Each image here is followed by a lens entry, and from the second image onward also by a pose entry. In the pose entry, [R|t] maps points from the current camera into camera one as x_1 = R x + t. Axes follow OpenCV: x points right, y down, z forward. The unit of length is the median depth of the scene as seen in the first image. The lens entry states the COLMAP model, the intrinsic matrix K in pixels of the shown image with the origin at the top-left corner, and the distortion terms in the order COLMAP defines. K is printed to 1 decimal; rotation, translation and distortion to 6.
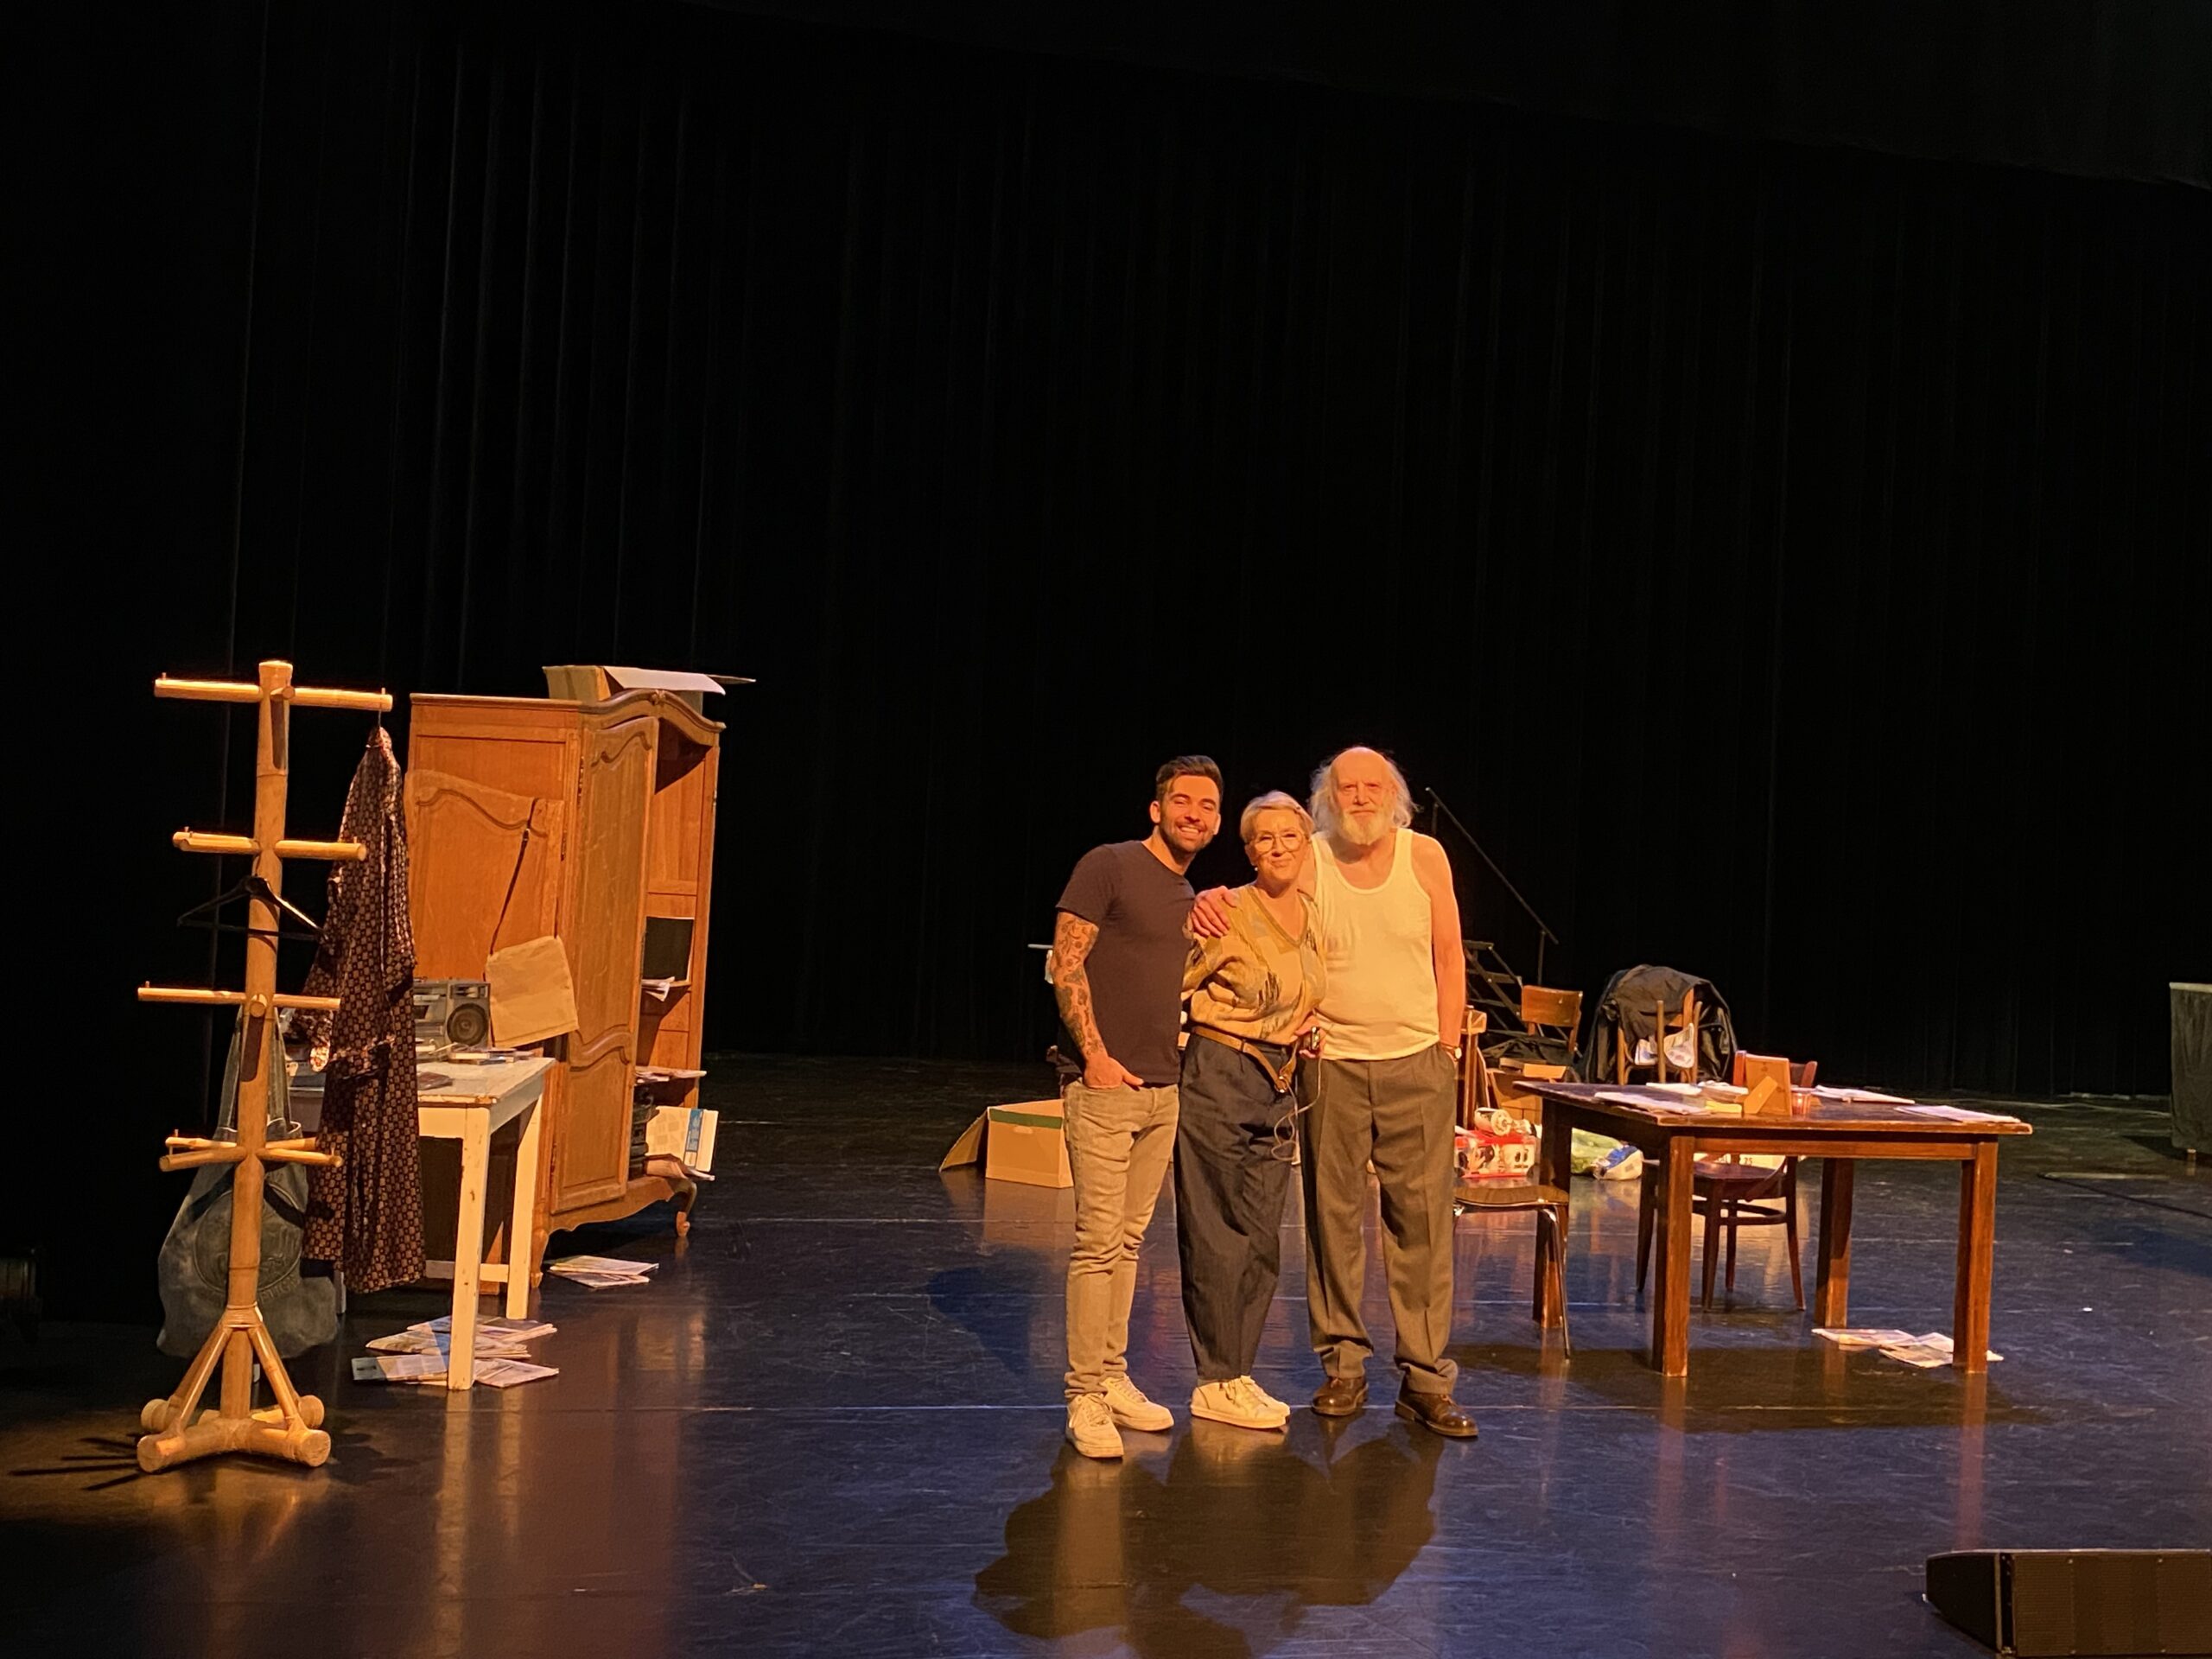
lens RADIAL K [[2355.7, 0, 1106.0], [0, 2355.7, 829.5], [0, 0, 1]] dist [0.239194, -0.658637]
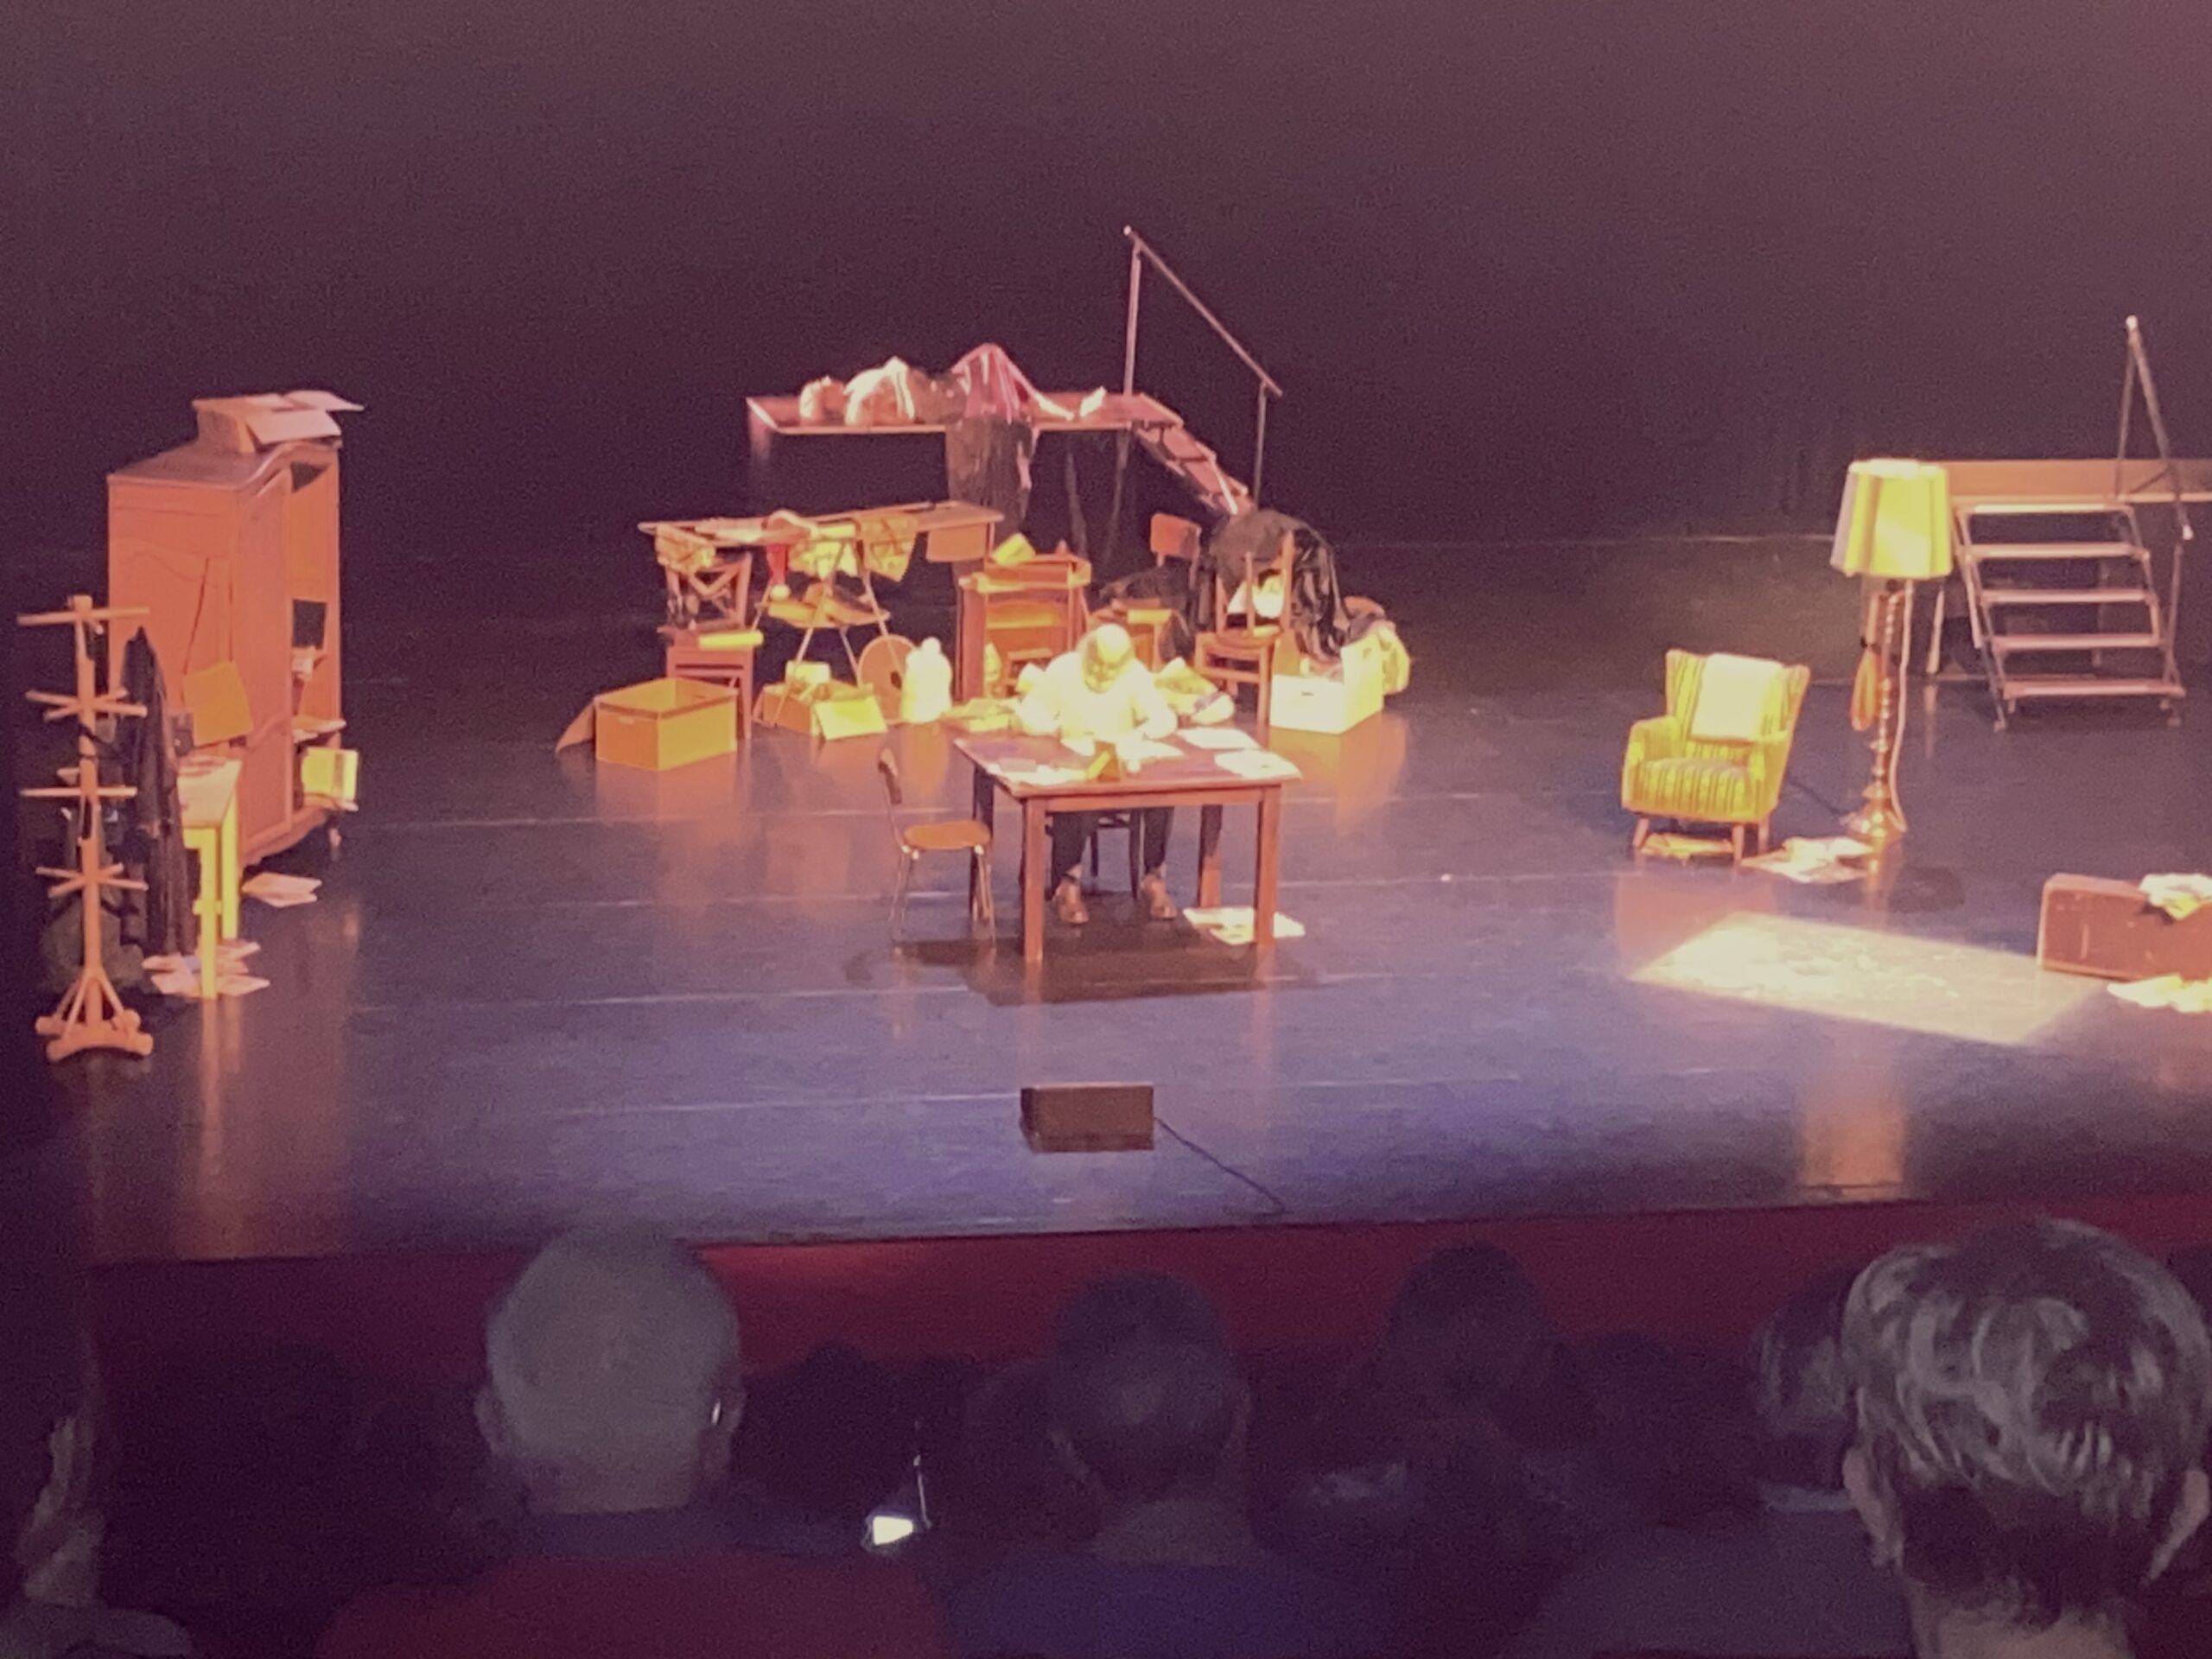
lens RADIAL K [[5218.3, 0, 1106.0], [0, 5218.3, 829.5], [0, 0, 1]] dist [0.325927, 0.168162]
pose [[0.999702, -0.017809, -0.016686, 0.308039], [0.021586, 0.964229, 0.264189, -0.627383], [0.011384, -0.264470, 0.964327, -1.864869]]
